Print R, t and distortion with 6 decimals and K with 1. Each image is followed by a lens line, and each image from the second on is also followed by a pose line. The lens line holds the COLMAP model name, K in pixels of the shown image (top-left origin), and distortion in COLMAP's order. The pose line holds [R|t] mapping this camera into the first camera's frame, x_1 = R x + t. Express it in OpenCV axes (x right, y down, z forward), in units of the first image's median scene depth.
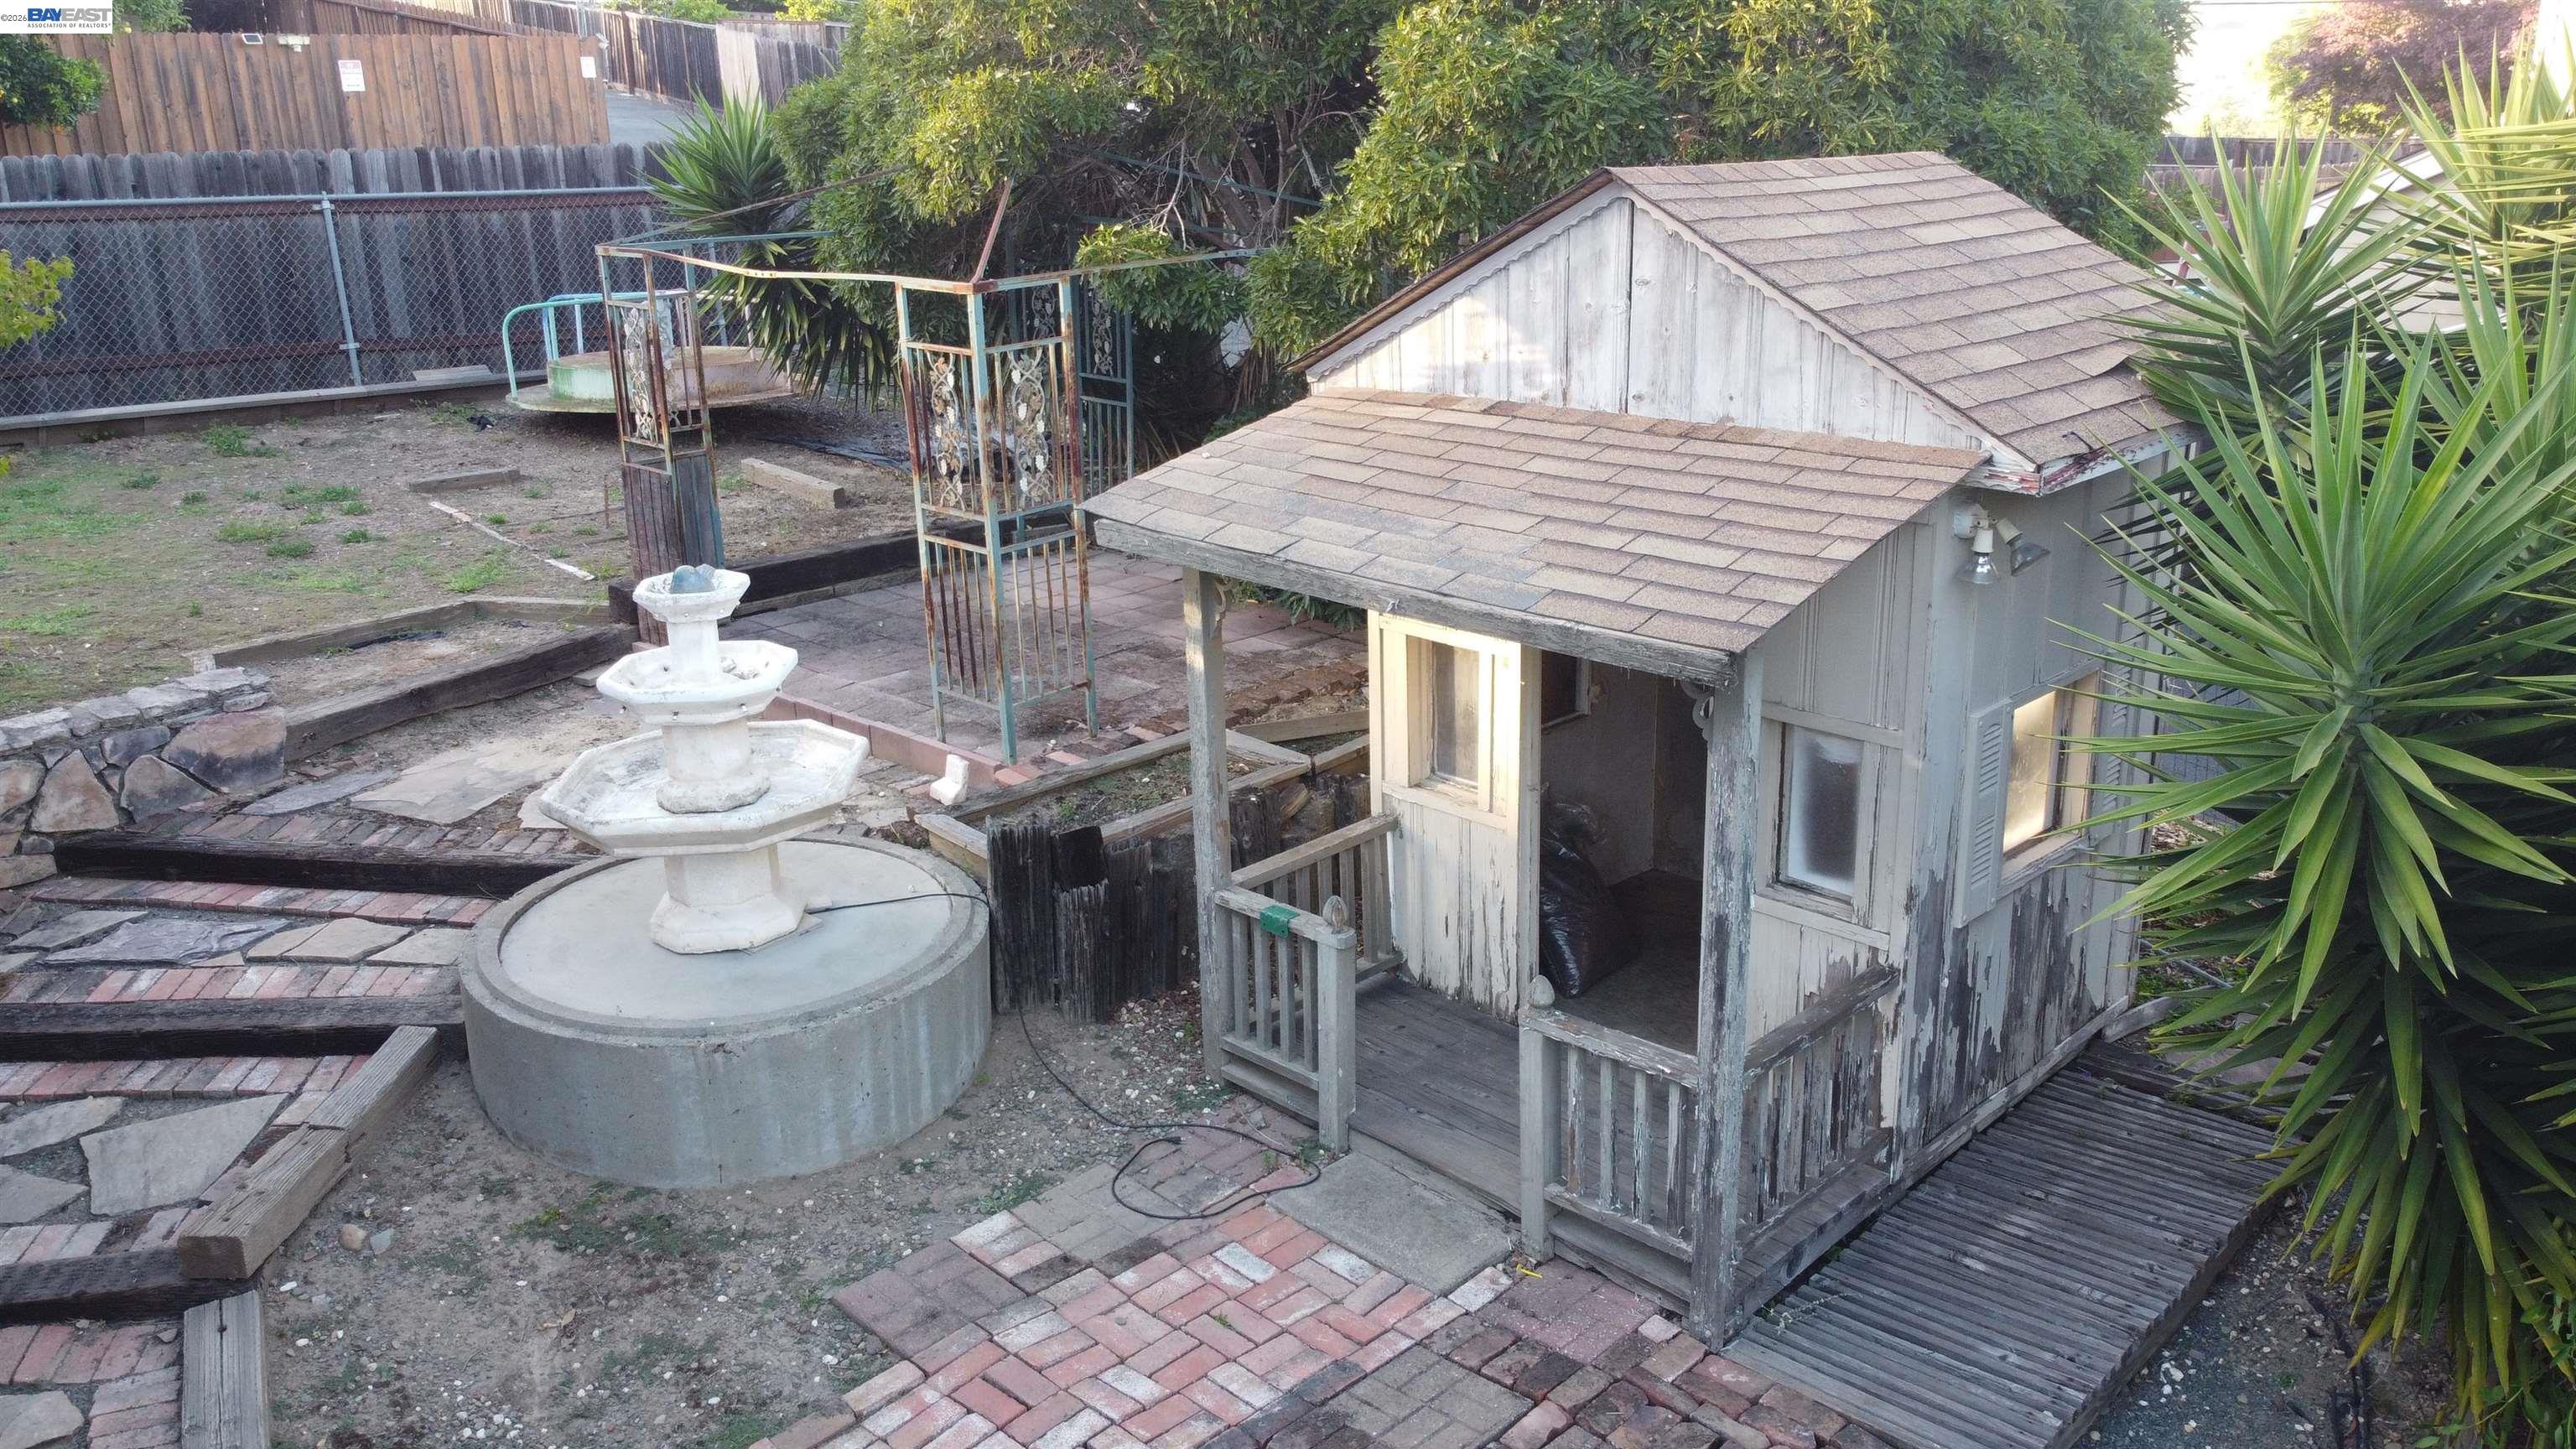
lens RADIAL K [[1950.2, 0, 1294.2], [0, 1950.2, 713.3], [0, 0, 1]] dist [0.003934, -0.006234]
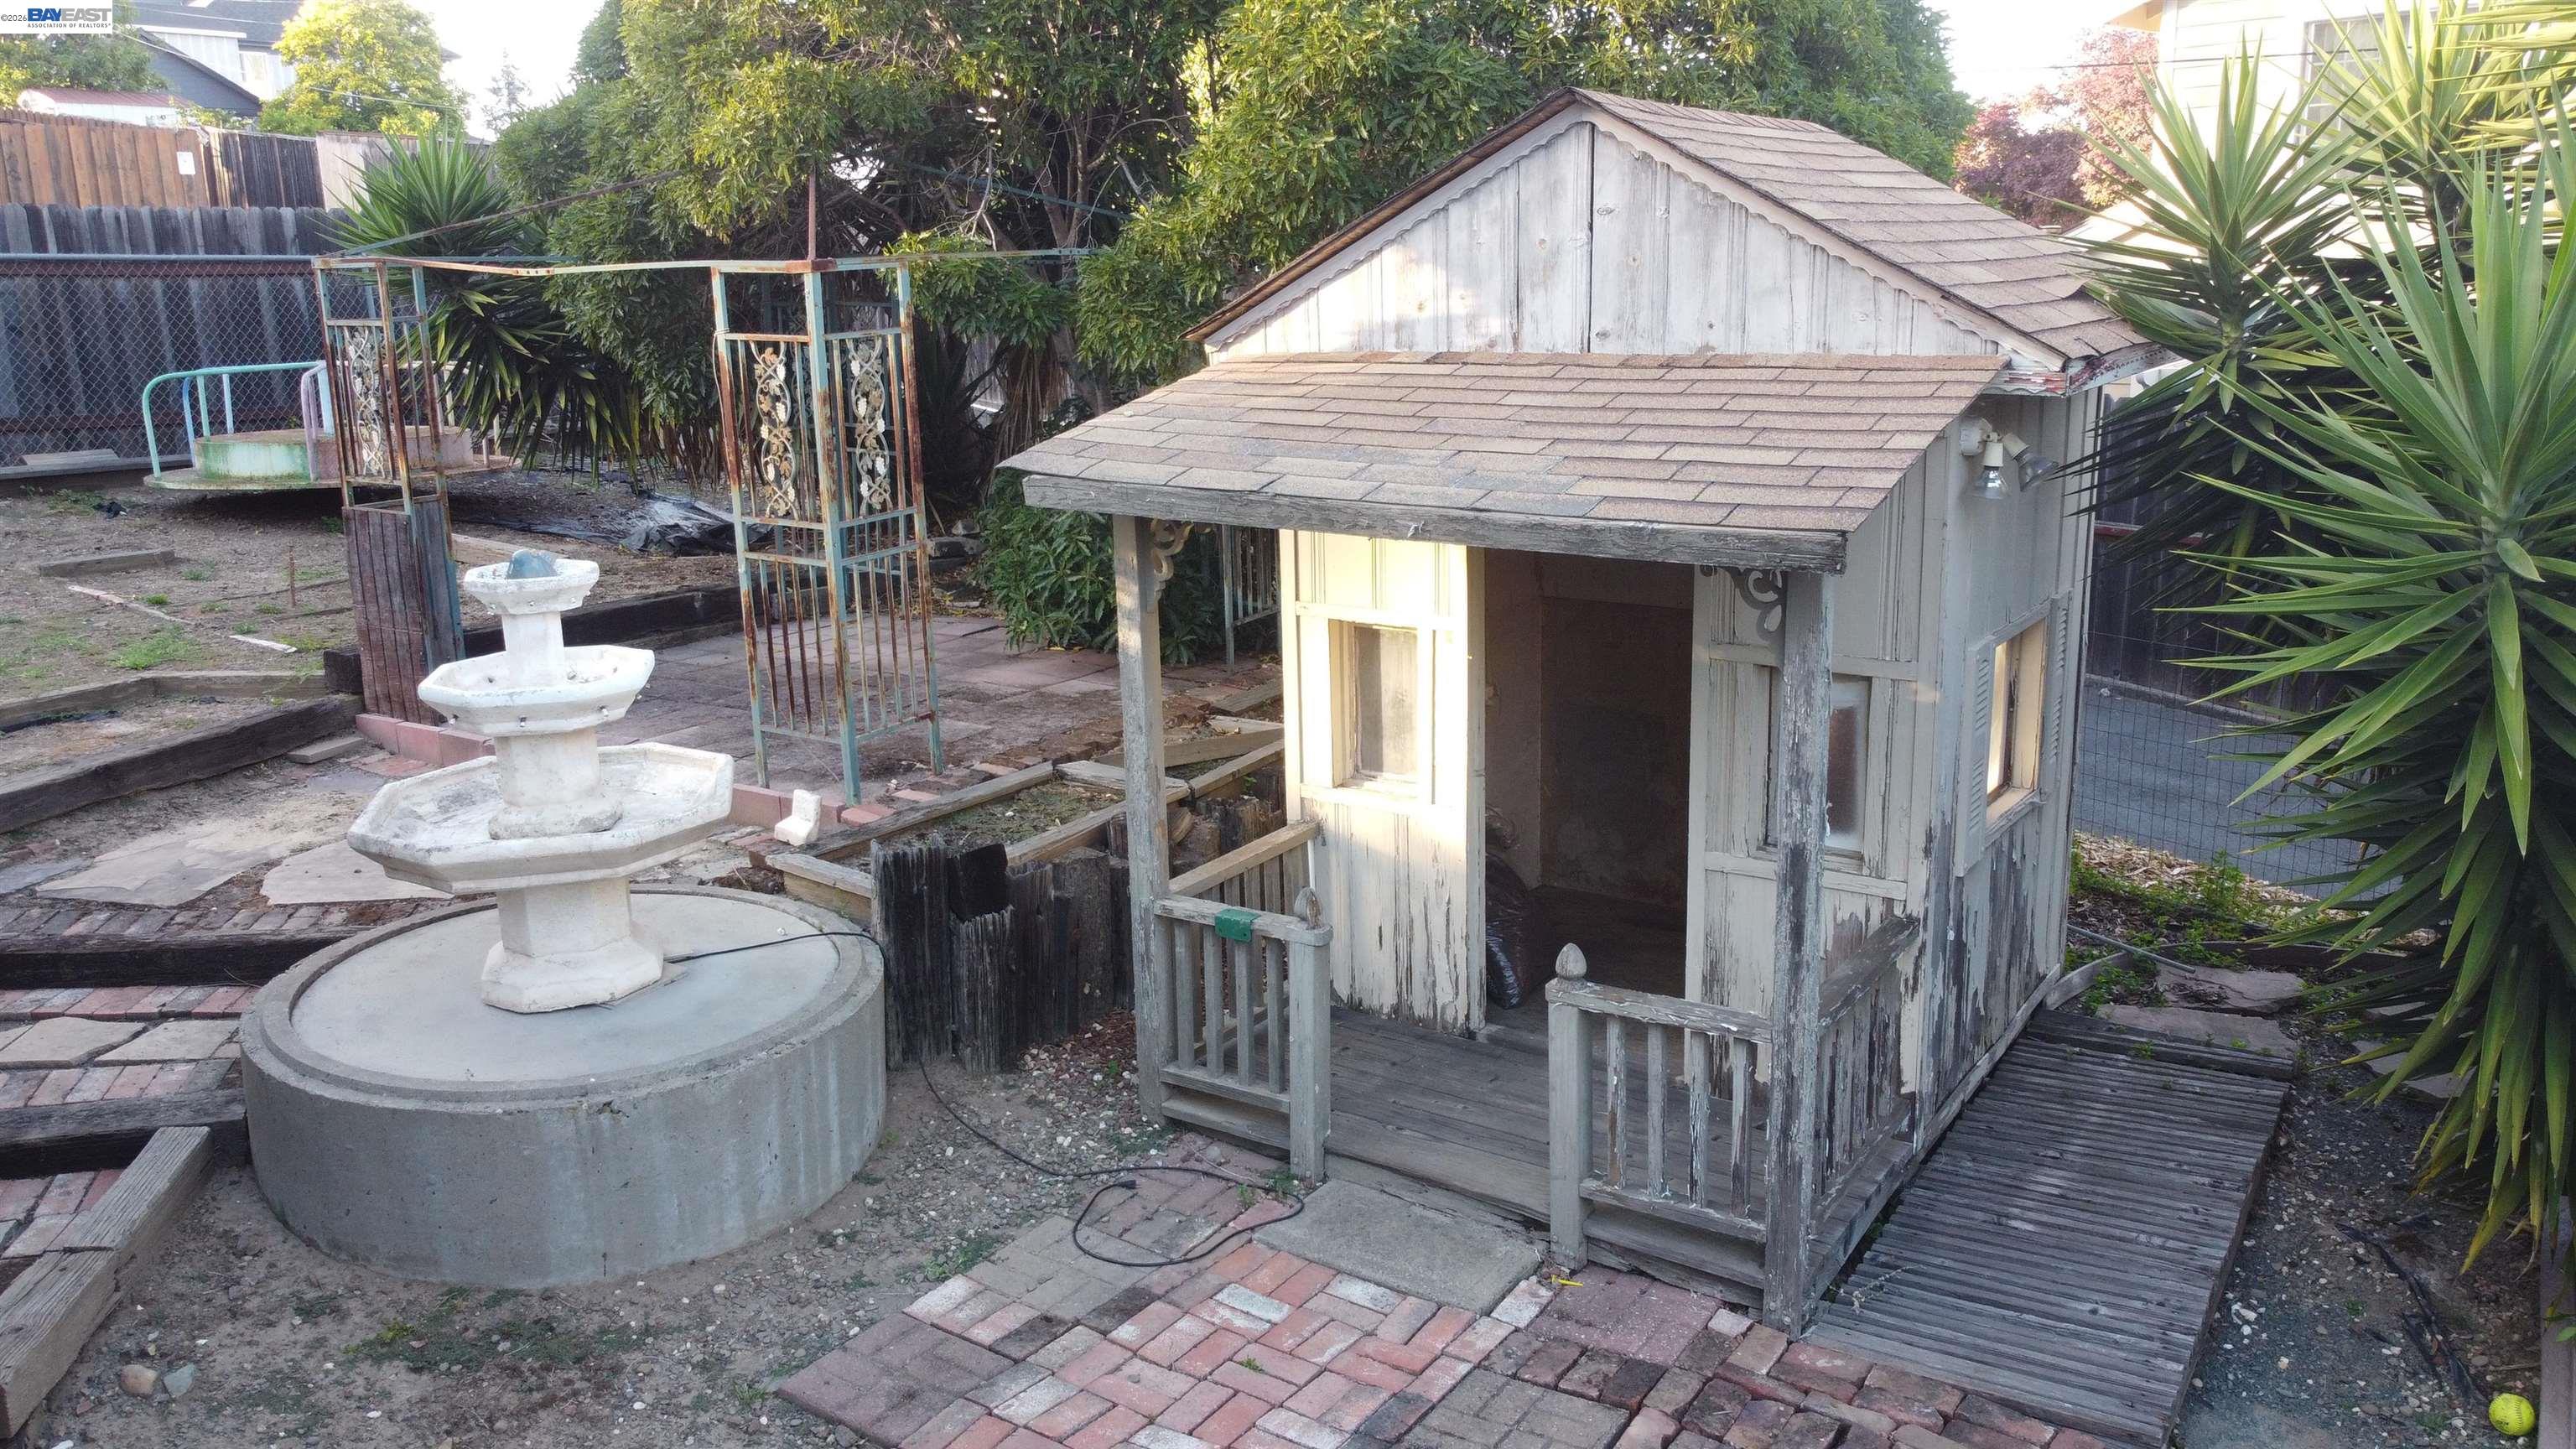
lens RADIAL K [[1950.2, 0, 1294.2], [0, 1950.2, 713.3], [0, 0, 1]] dist [0.003934, -0.006234]
pose [[0.980914, -0.041545, 0.189952, -0.145921], [0.055606, 0.996045, -0.069299, 0.072348], [-0.186321, 0.078538, 0.979345, 0.108952]]
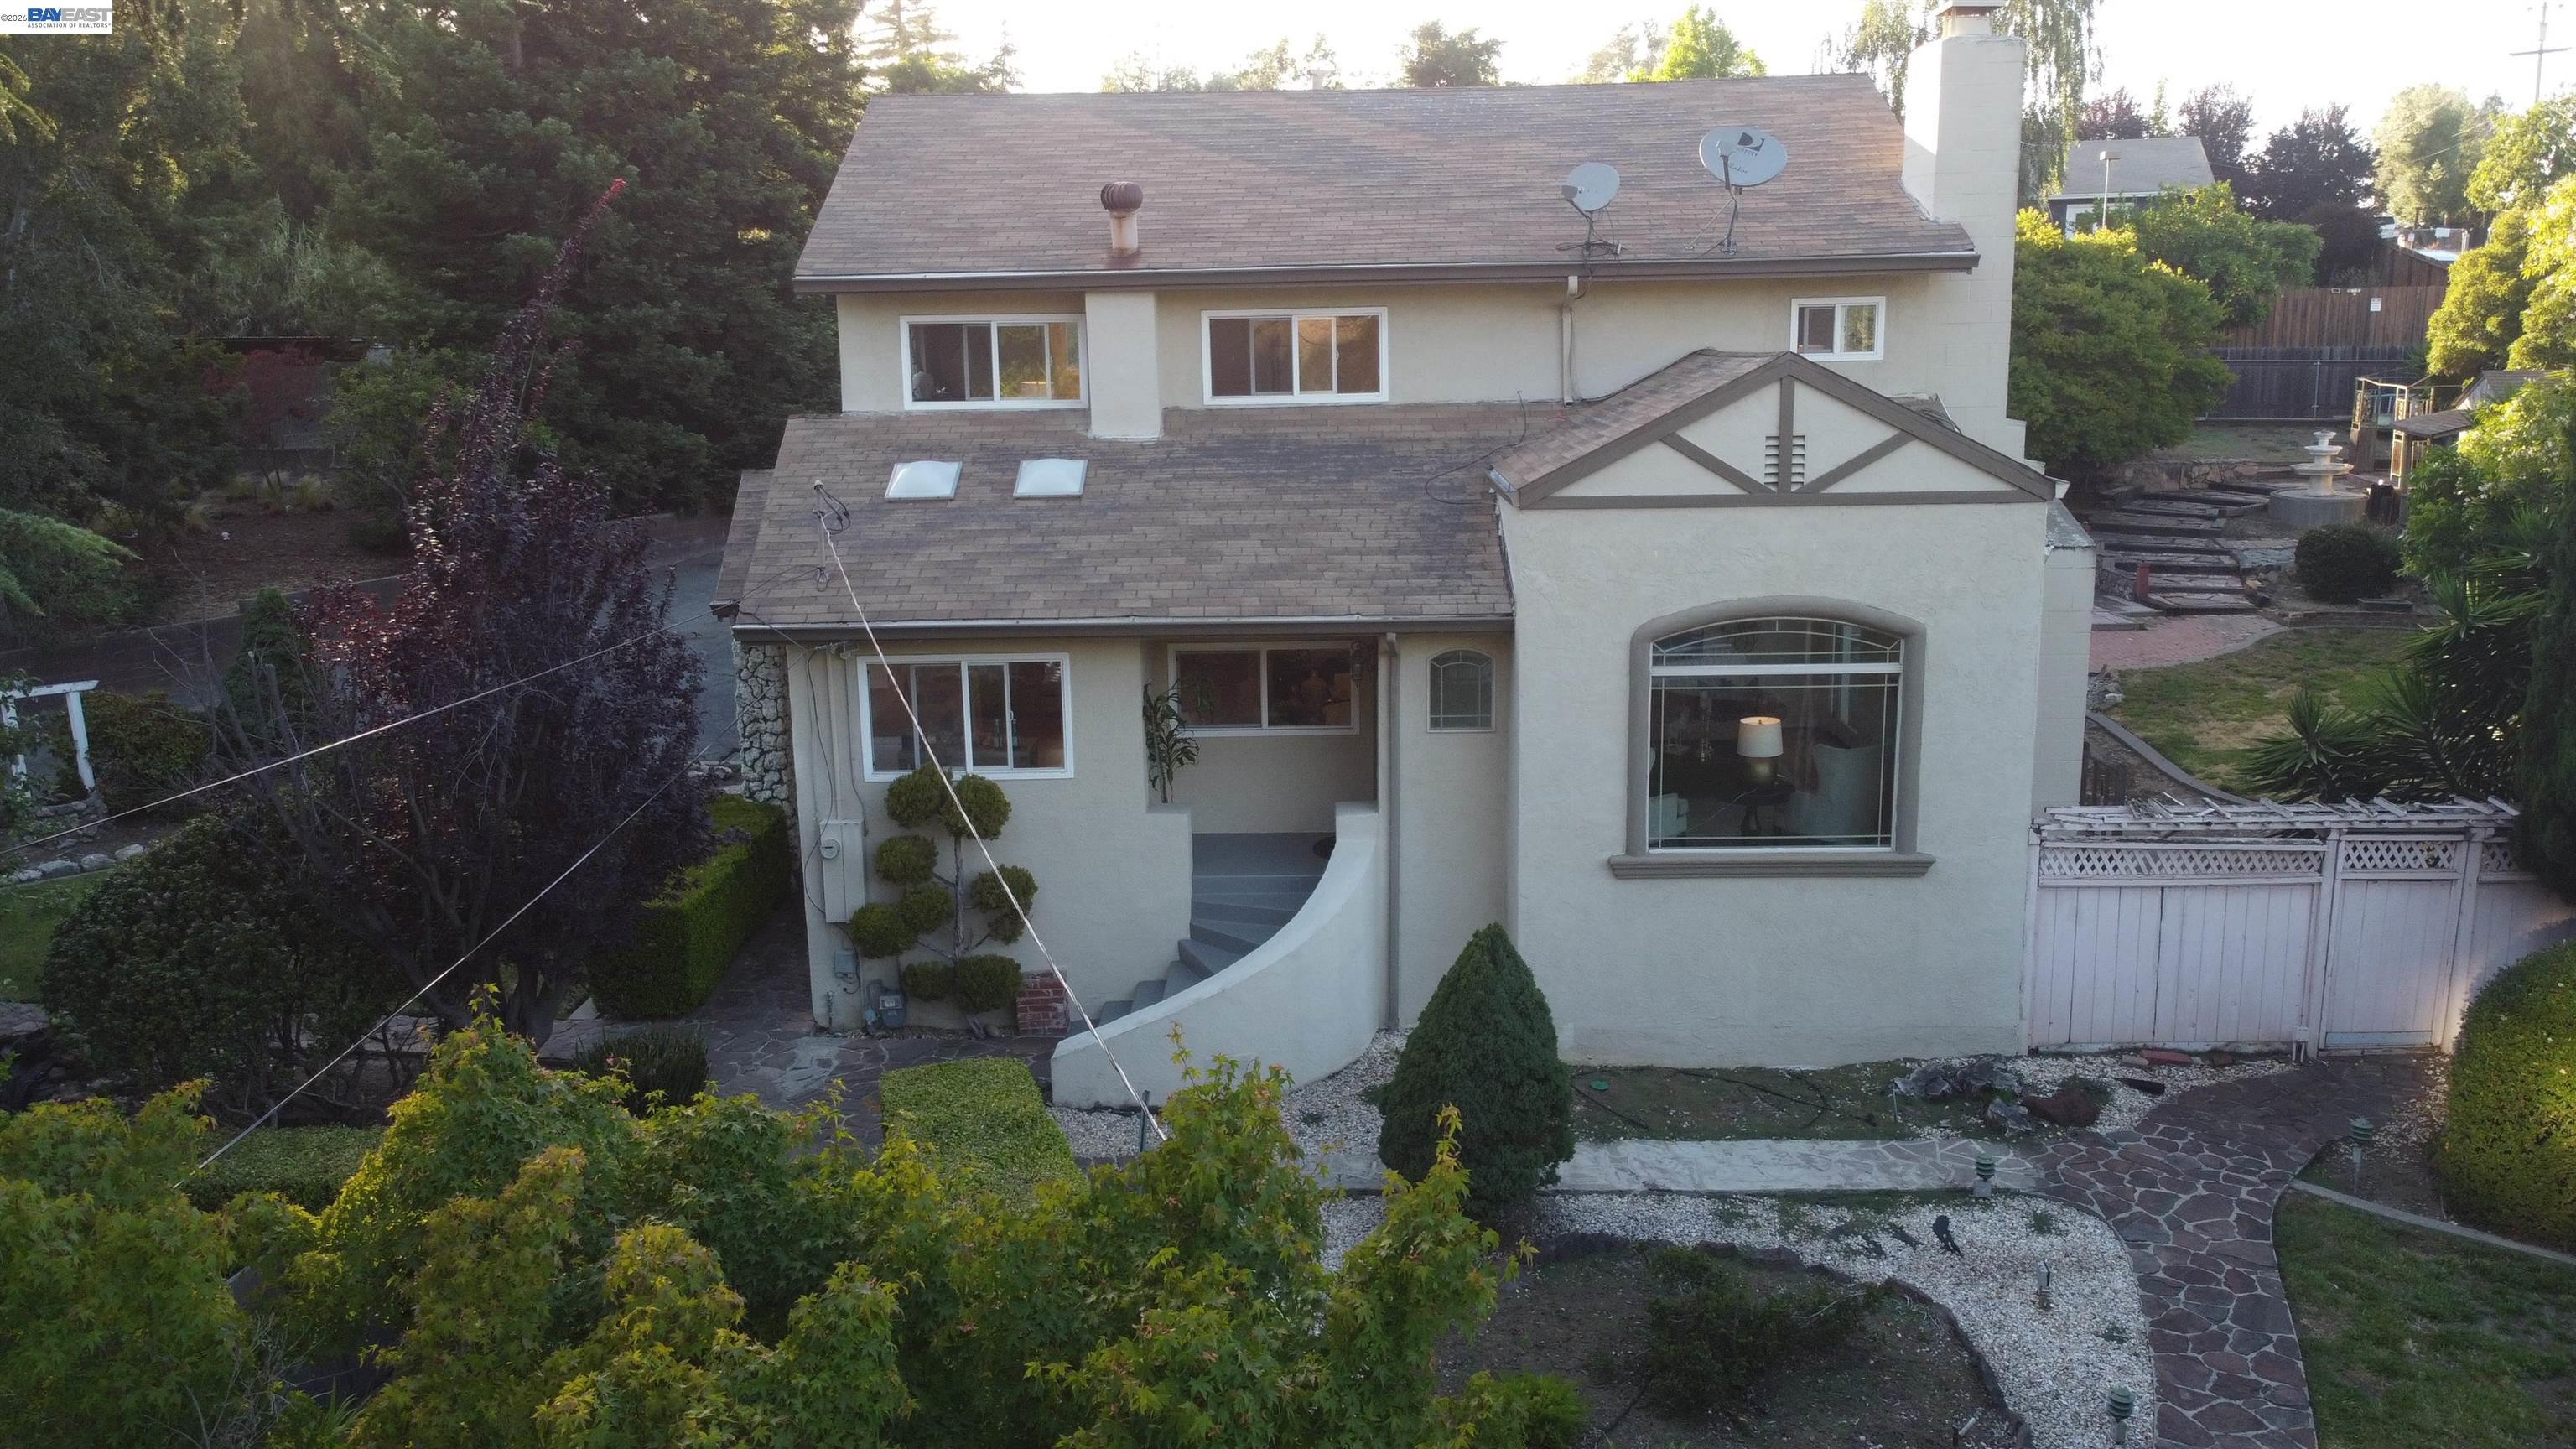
lens RADIAL K [[1950.2, 0, 1294.2], [0, 1950.2, 713.3], [0, 0, 1]] dist [0.003934, -0.006234]
pose [[0.545577, 0.182839, -0.817873, 3.009468], [-0.236645, 0.969806, 0.058946, 1.165231], [0.803956, 0.161386, 0.572372, -4.810937]]
